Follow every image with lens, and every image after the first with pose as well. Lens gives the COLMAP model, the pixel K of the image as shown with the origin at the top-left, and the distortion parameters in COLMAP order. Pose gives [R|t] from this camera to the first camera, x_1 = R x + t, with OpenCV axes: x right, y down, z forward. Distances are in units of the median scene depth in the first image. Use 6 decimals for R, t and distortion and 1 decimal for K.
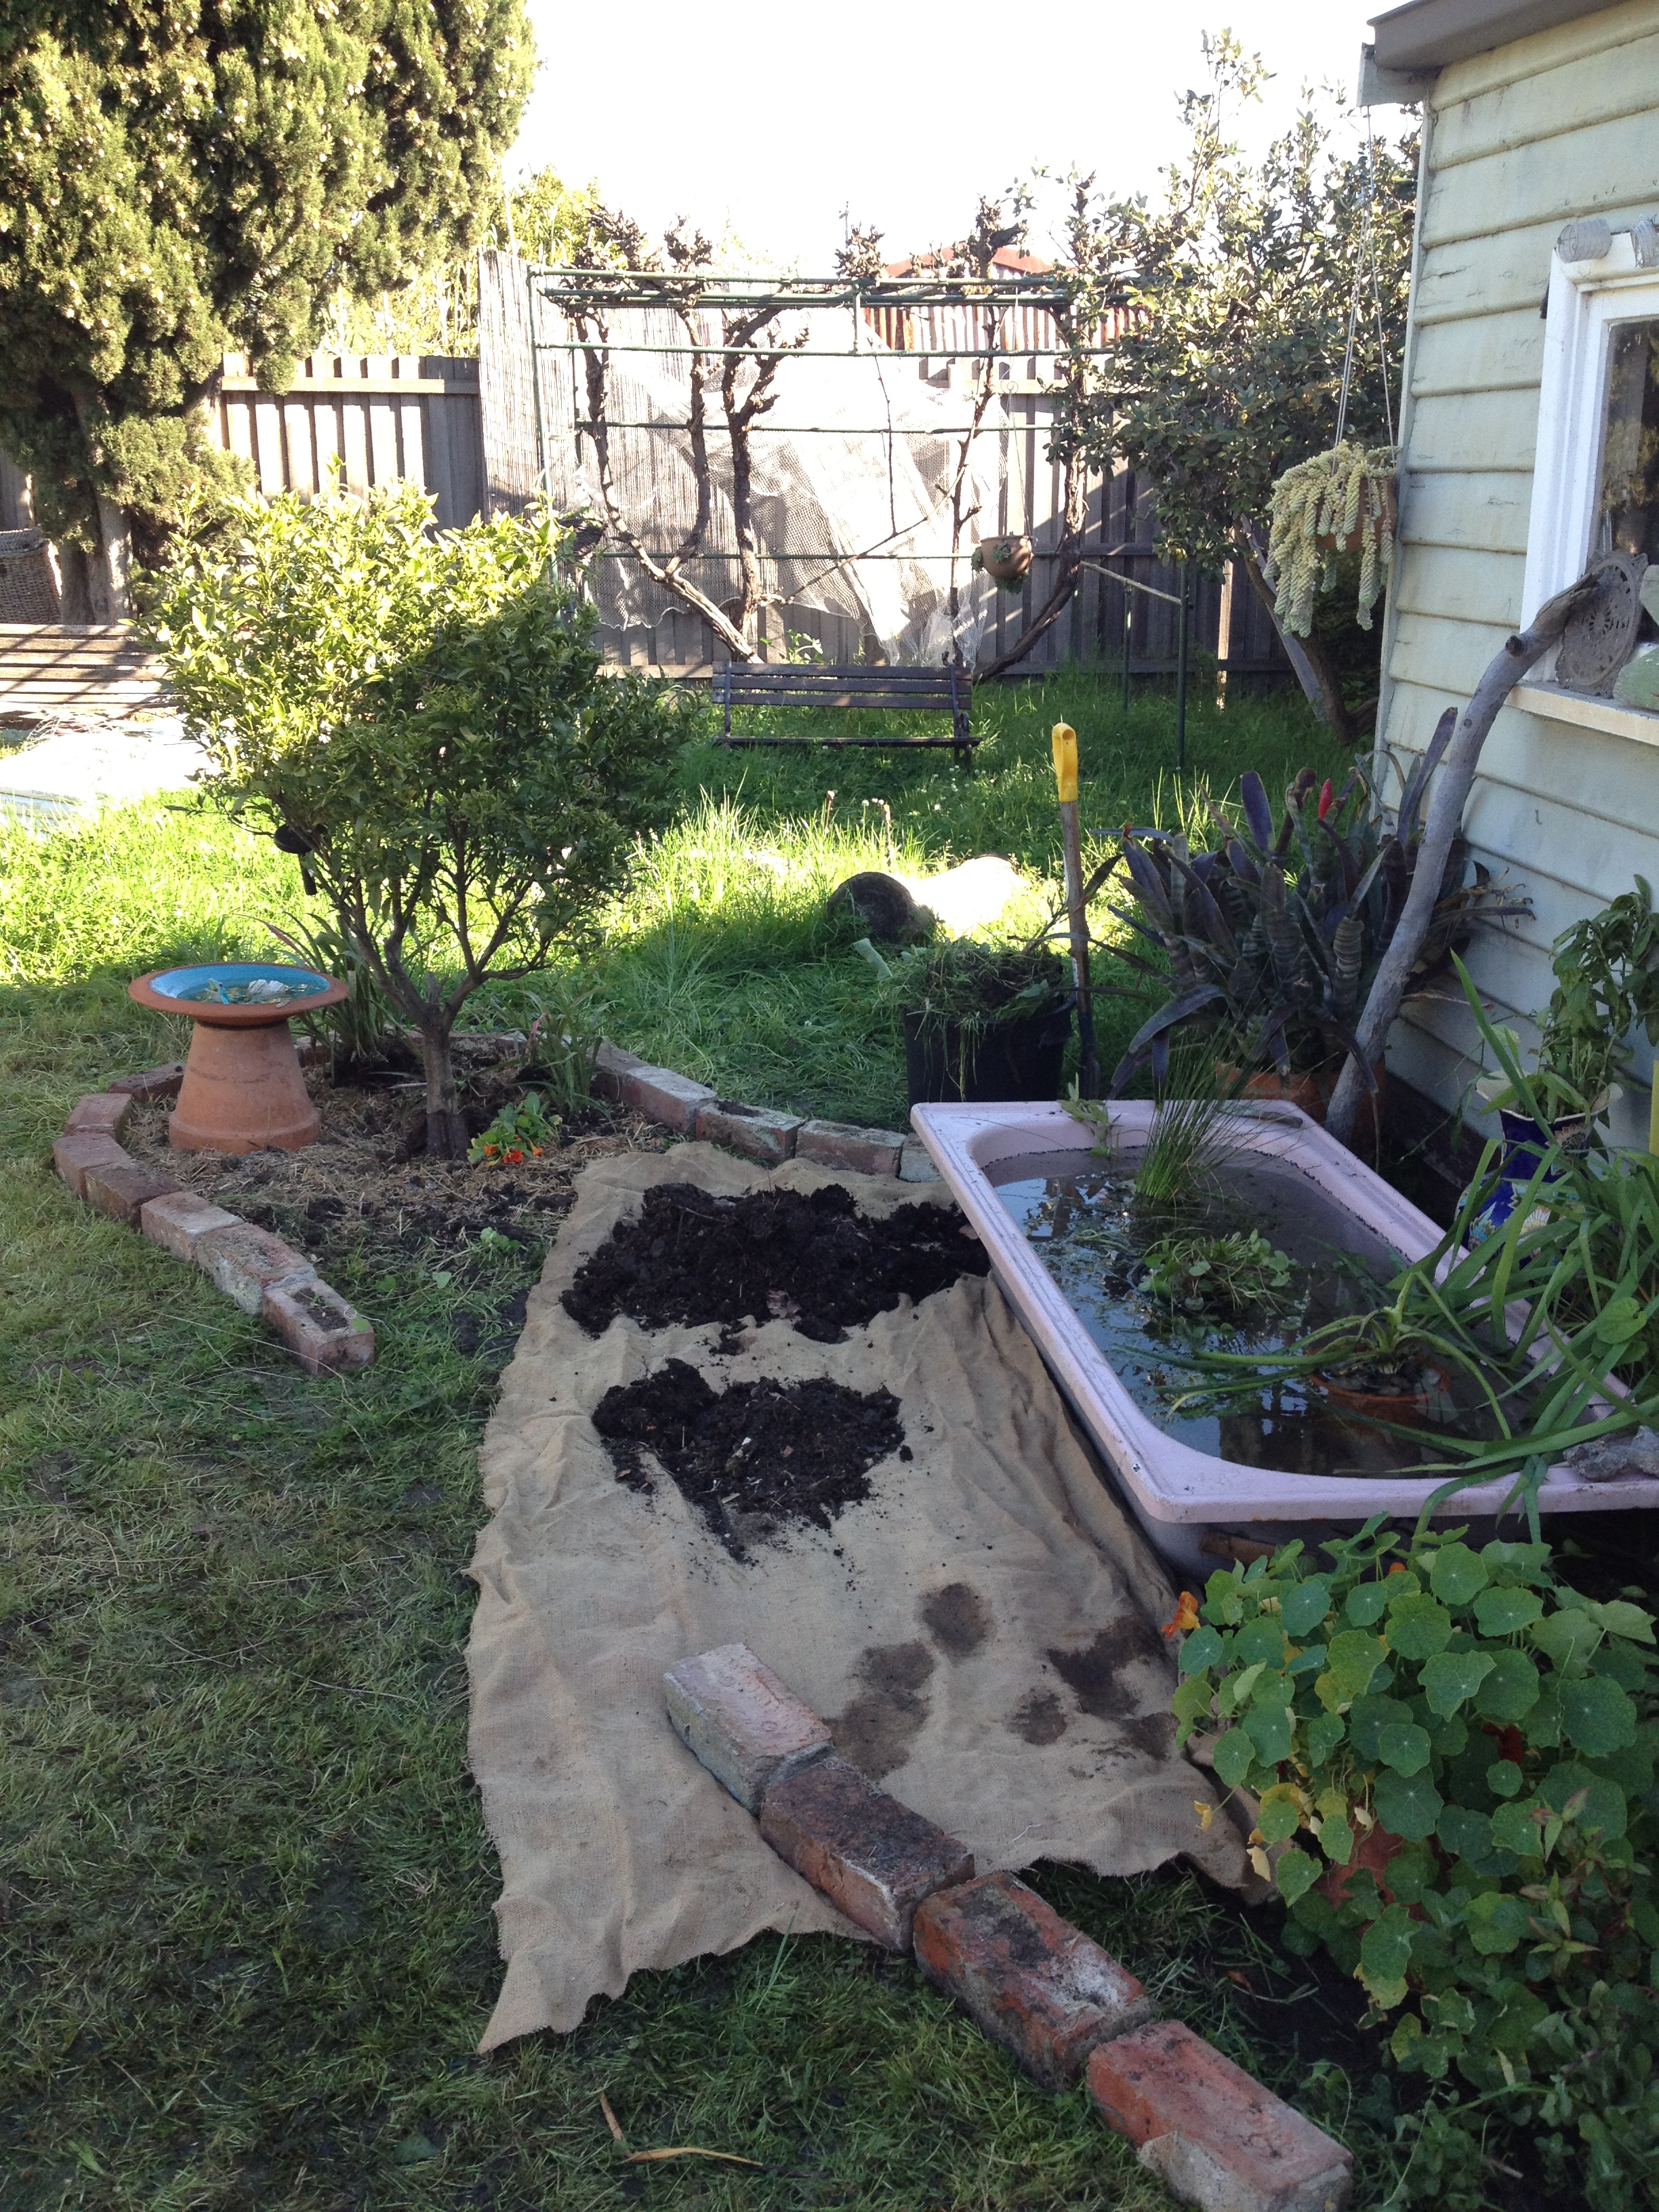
lens RADIAL K [[2226.0, 0, 823.1], [0, 2226.0, 1139.6], [0, 0, 1]] dist [0.006903, -0.166187]
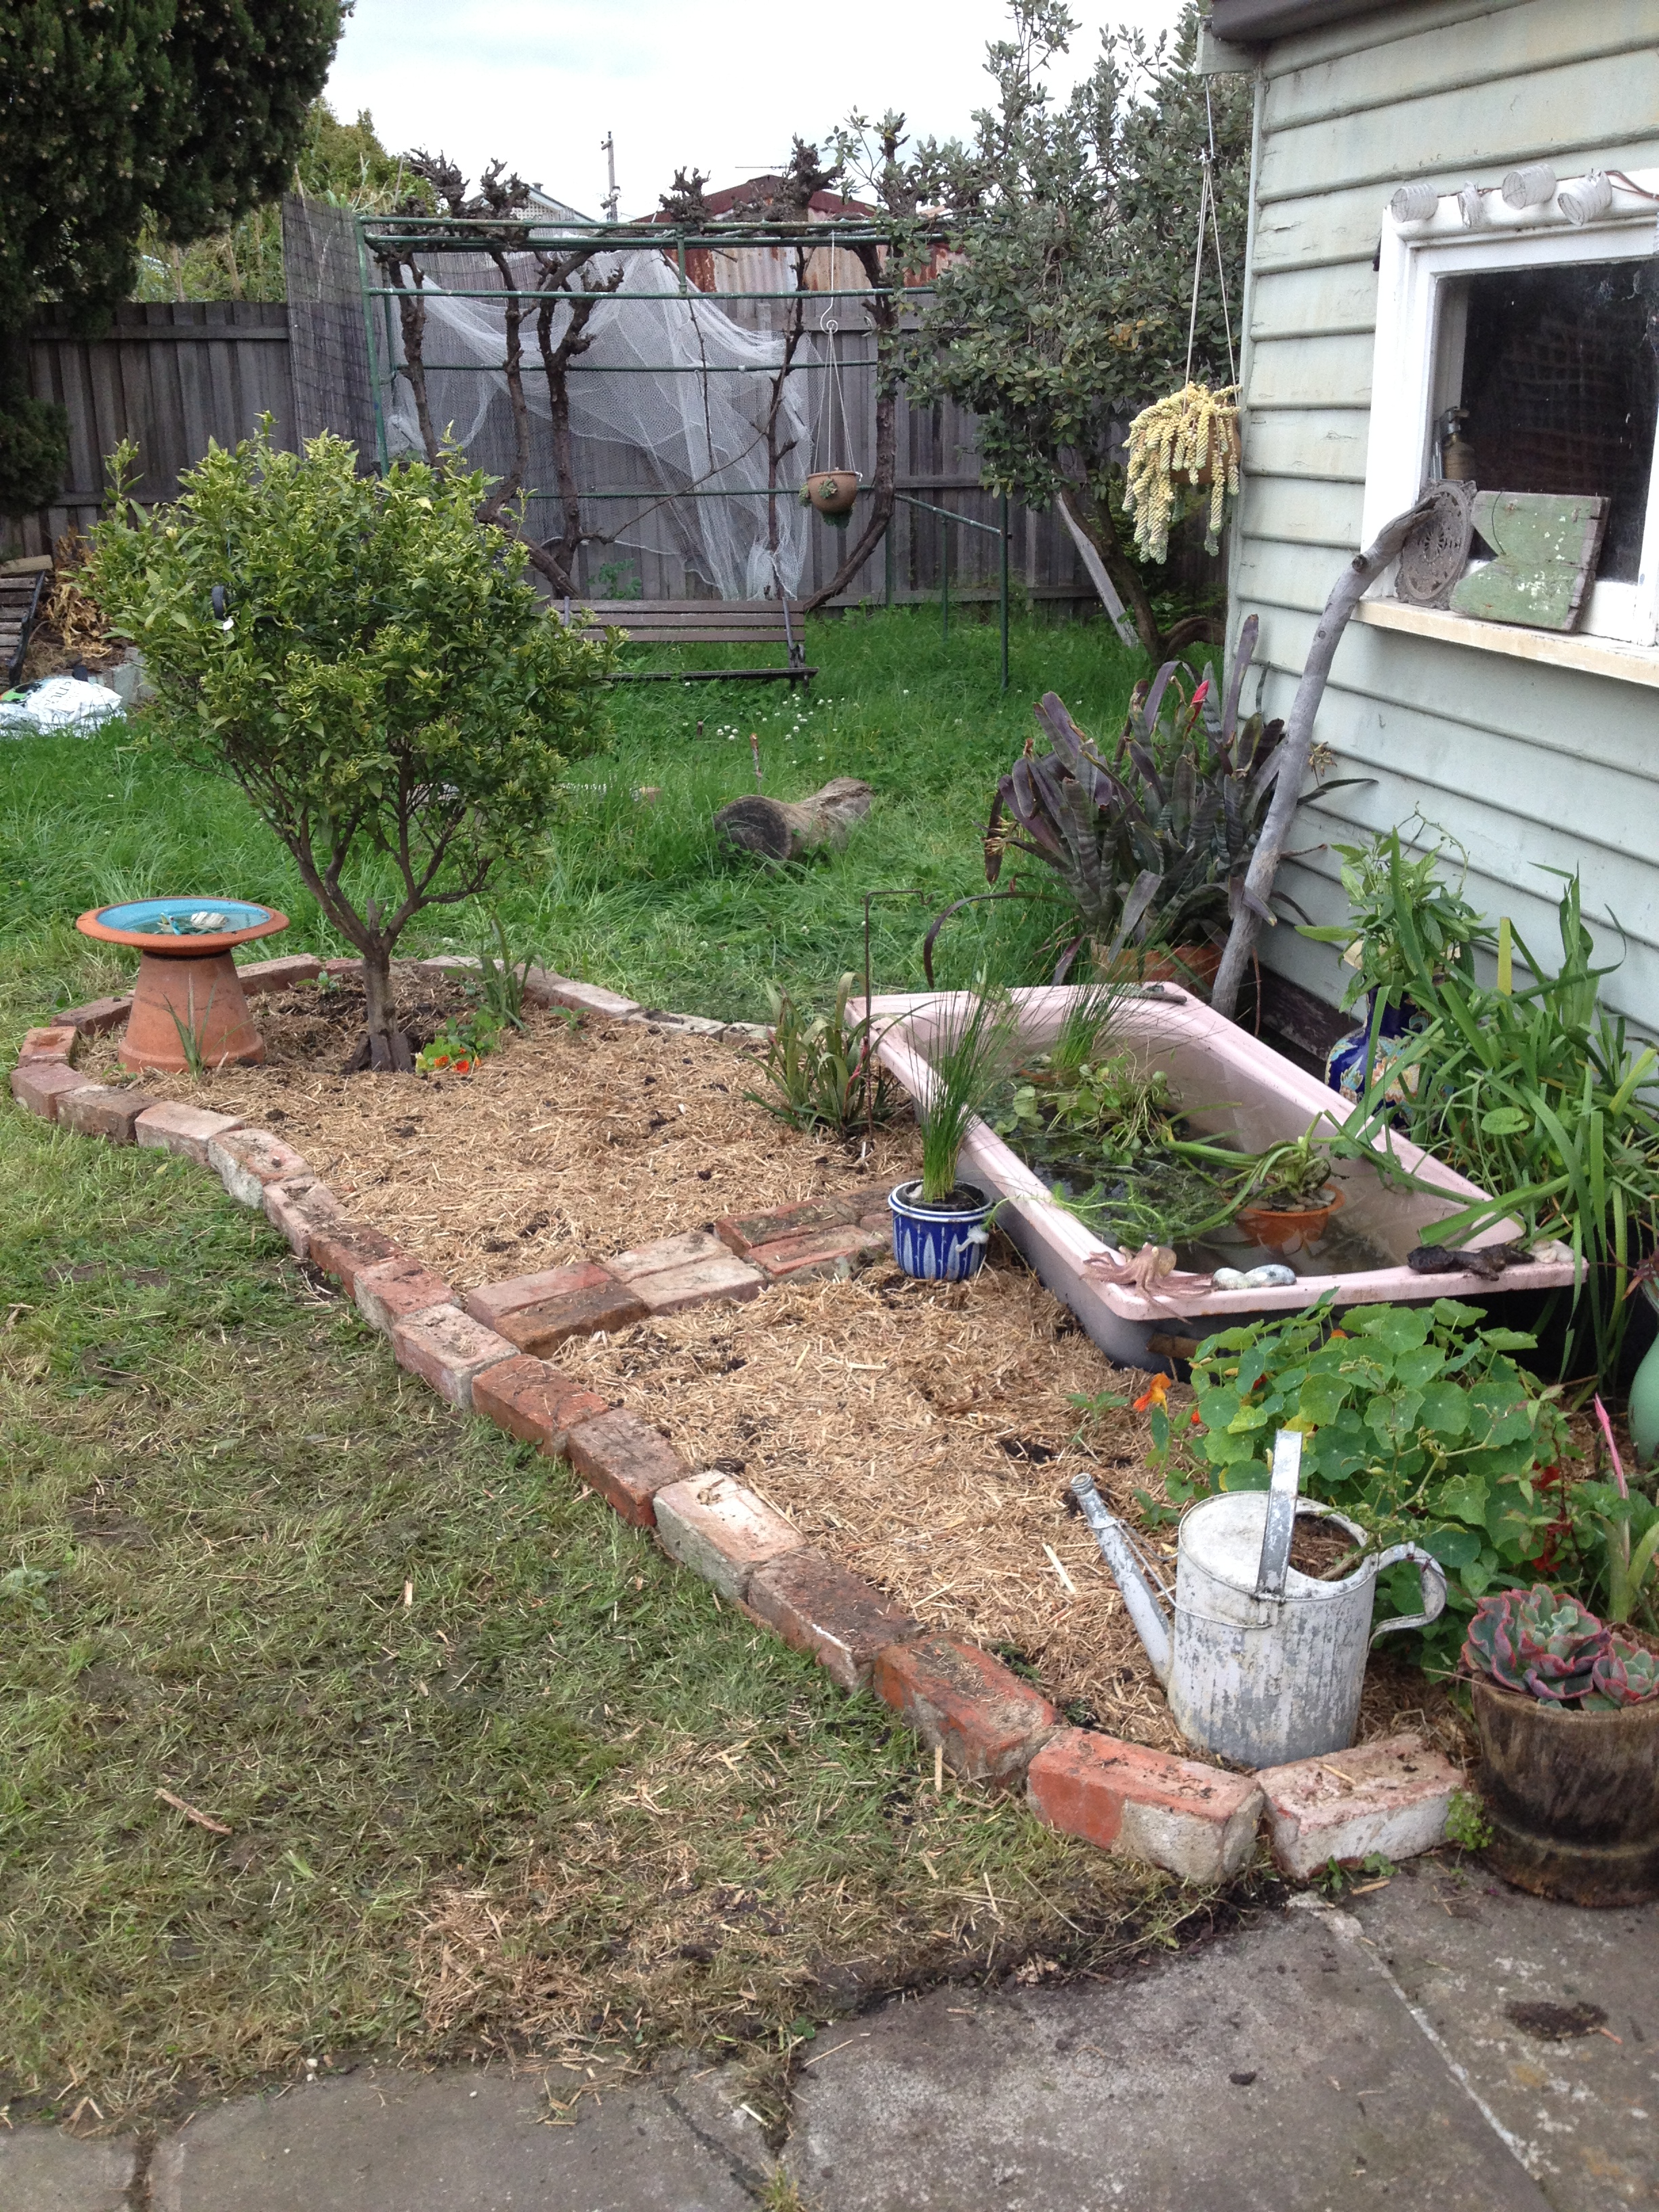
lens RADIAL K [[2268.0, 0, 829.5], [0, 2268.0, 1106.0], [0, 0, 1]] dist [0.076128, -0.305016]
pose [[0.993664, -0.047226, 0.101991, -0.075565], [0.046372, 0.998867, 0.010732, 0.022828], [-0.102383, -0.005934, 0.994727, -0.107269]]
